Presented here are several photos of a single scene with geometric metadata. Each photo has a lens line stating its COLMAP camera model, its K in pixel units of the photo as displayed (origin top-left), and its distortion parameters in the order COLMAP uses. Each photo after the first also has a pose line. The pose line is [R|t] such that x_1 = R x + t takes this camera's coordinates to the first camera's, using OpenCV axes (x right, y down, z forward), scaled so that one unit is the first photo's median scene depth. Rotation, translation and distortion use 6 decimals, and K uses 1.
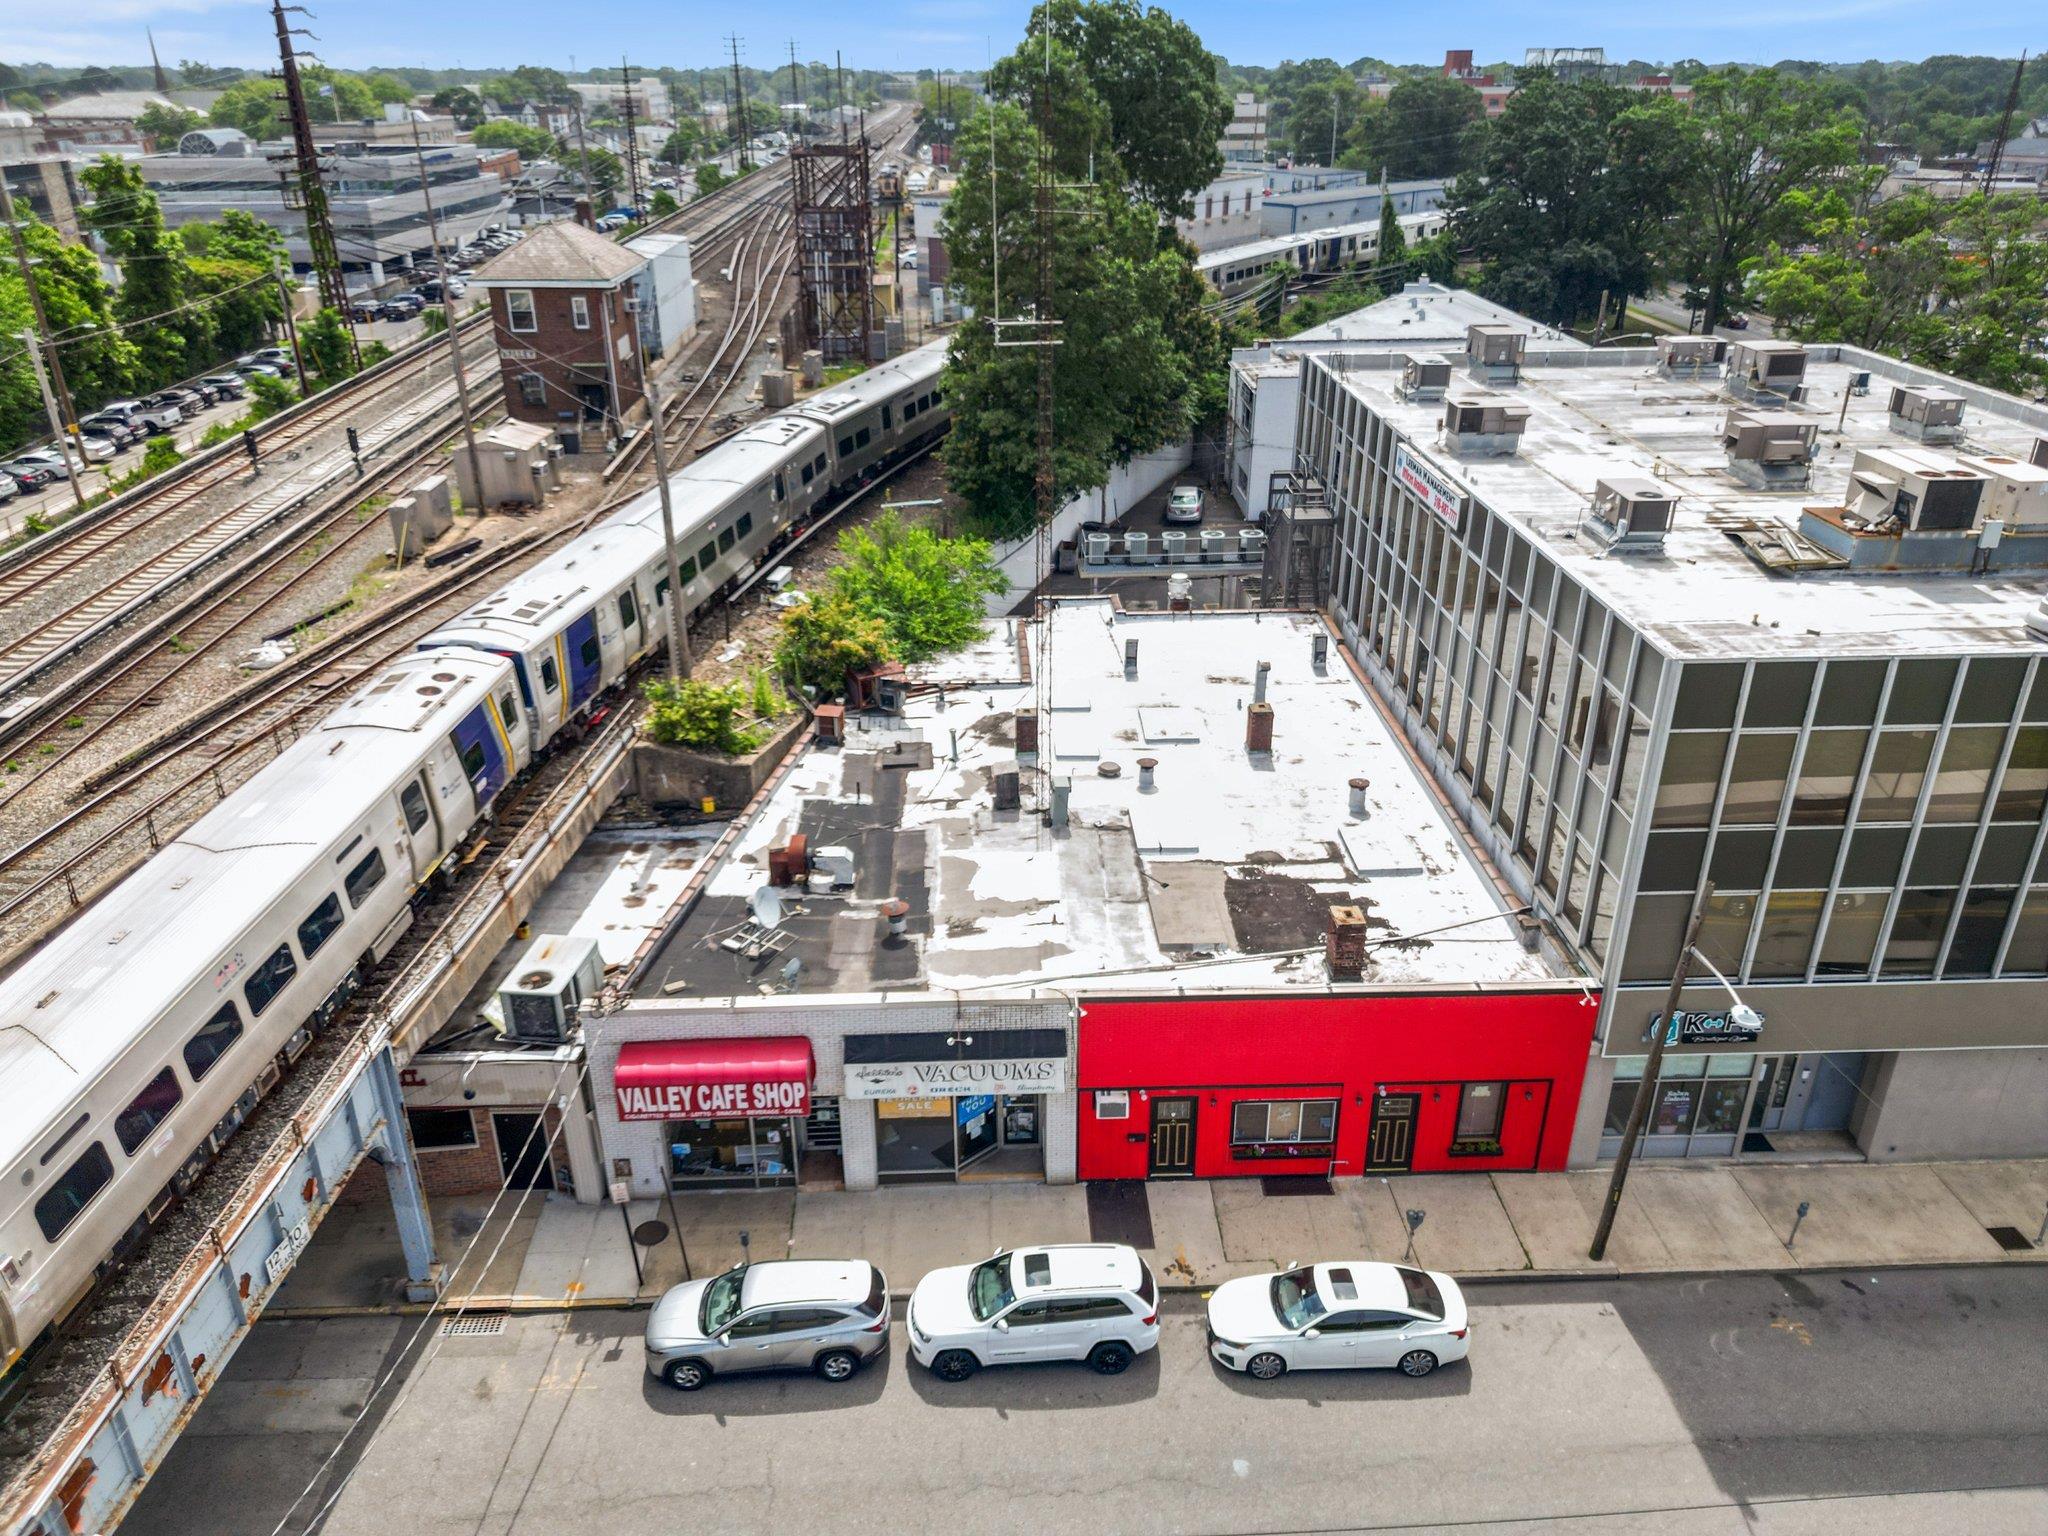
lens RADIAL K [[1445.8, 0, 1024.0], [0, 1445.8, 768.0], [0, 0, 1]] dist [0.070121, 0.000240]
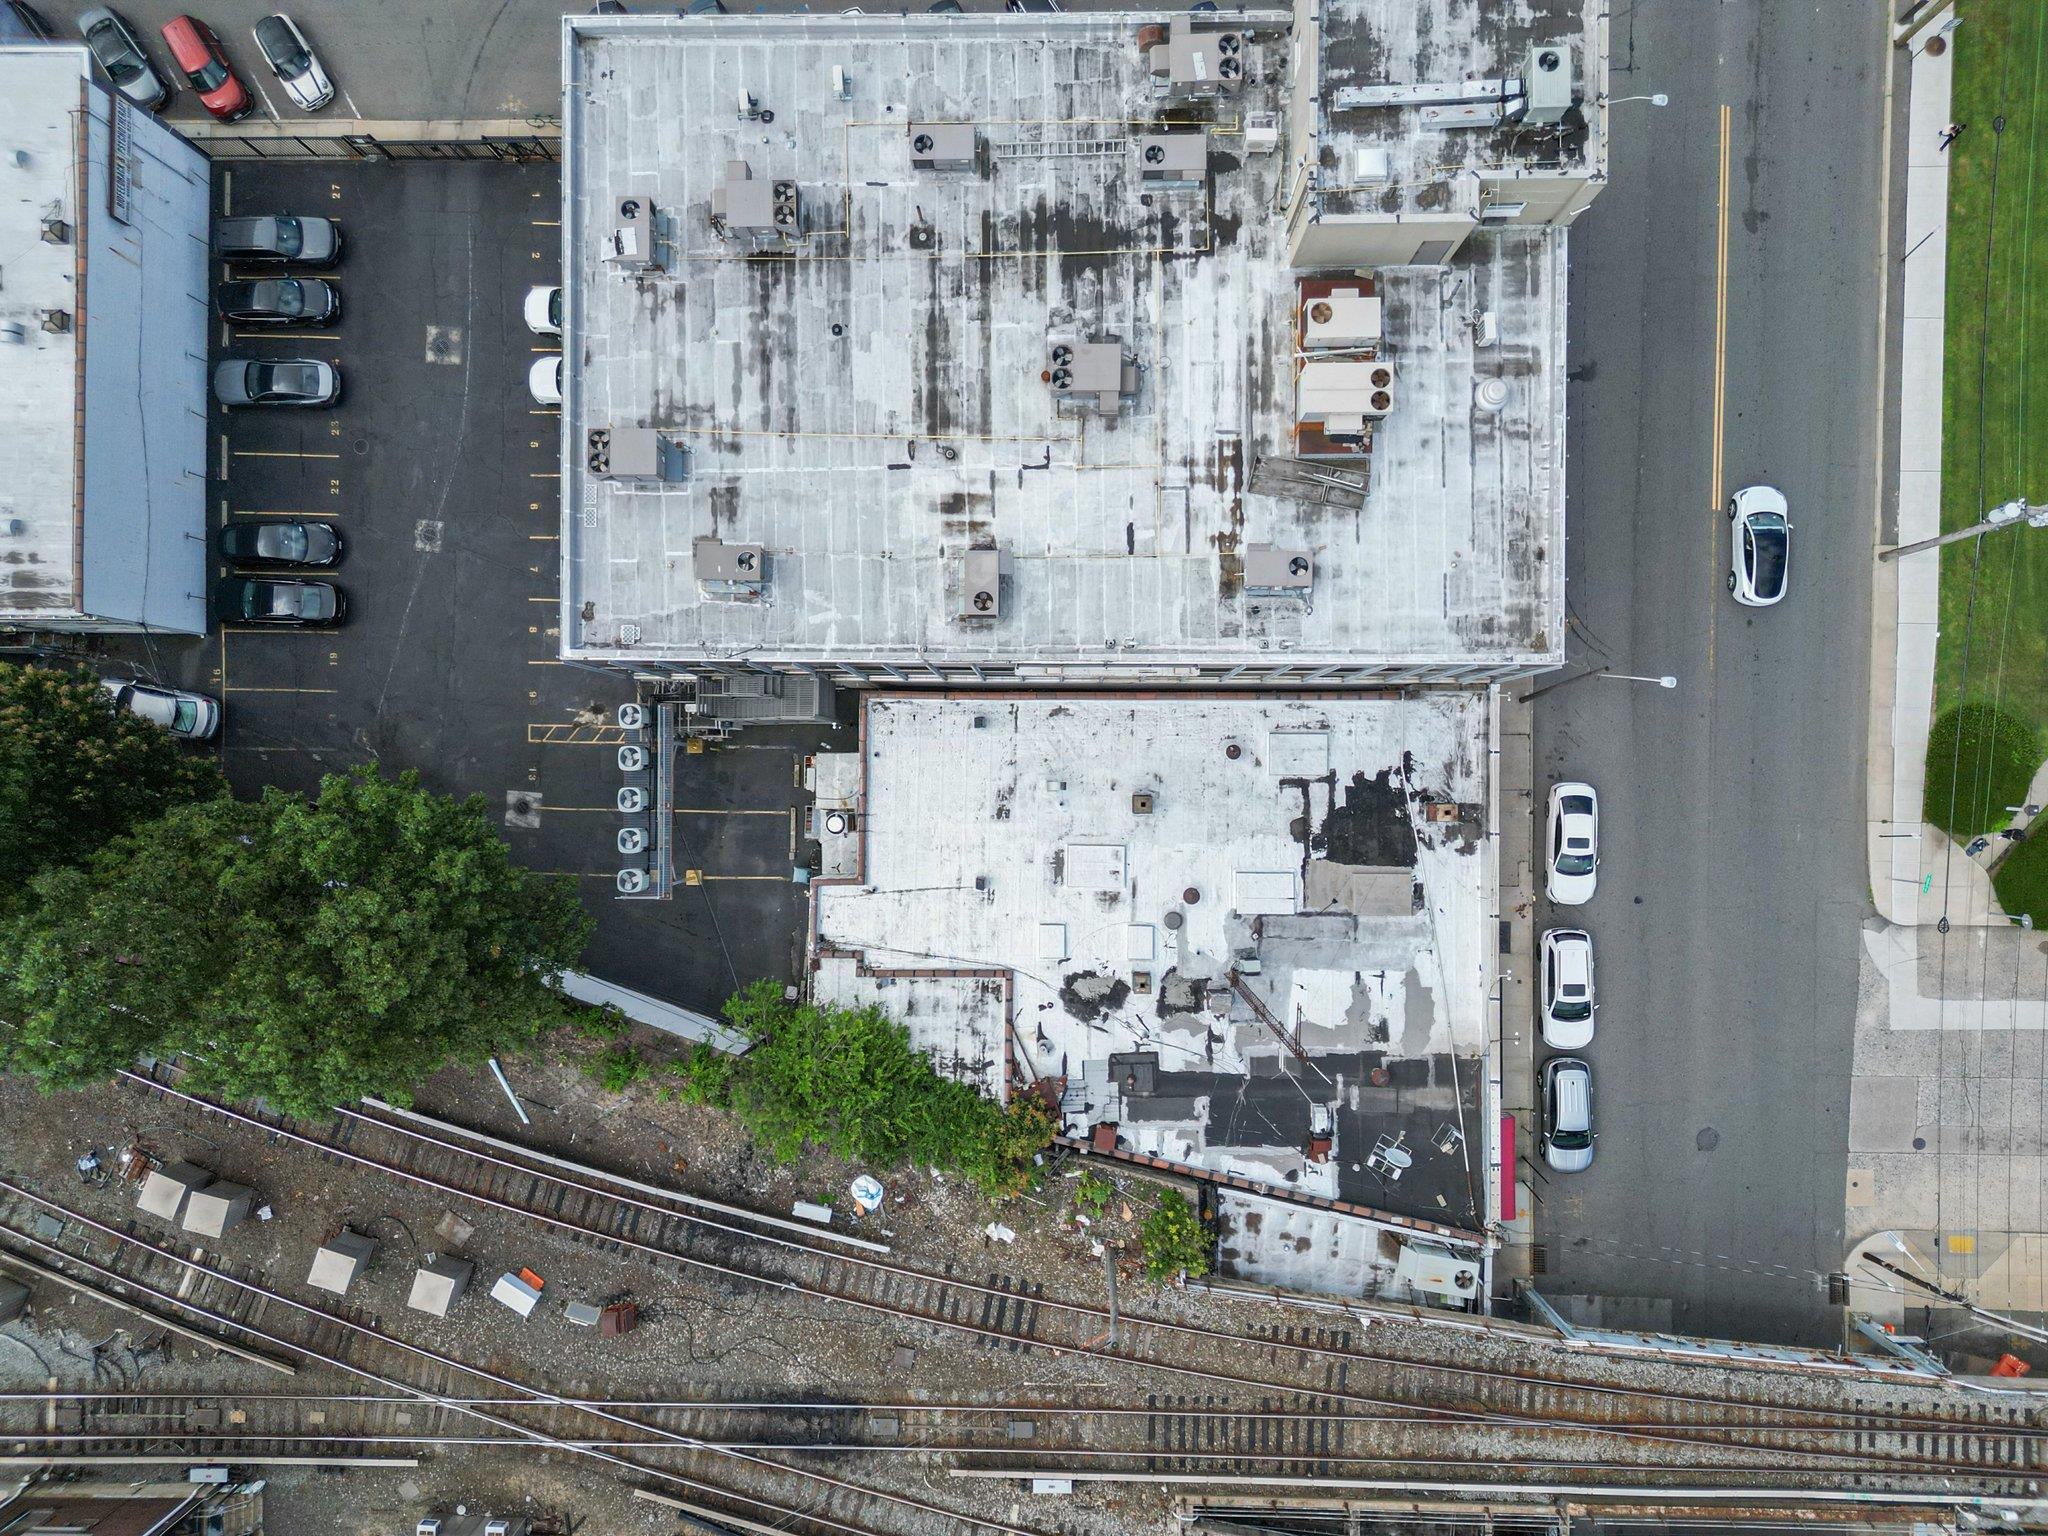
lens RADIAL K [[1318.0, 0, 1024.0], [0, 1318.0, 768.0], [0, 0, 1]] dist [0.023437, -0.001570]
pose [[0.047446, -0.998619, 0.022572, 0.188213], [0.455503, 0.041742, 0.889255, -1.305112], [-0.888969, -0.031910, 0.456855, 0.639492]]
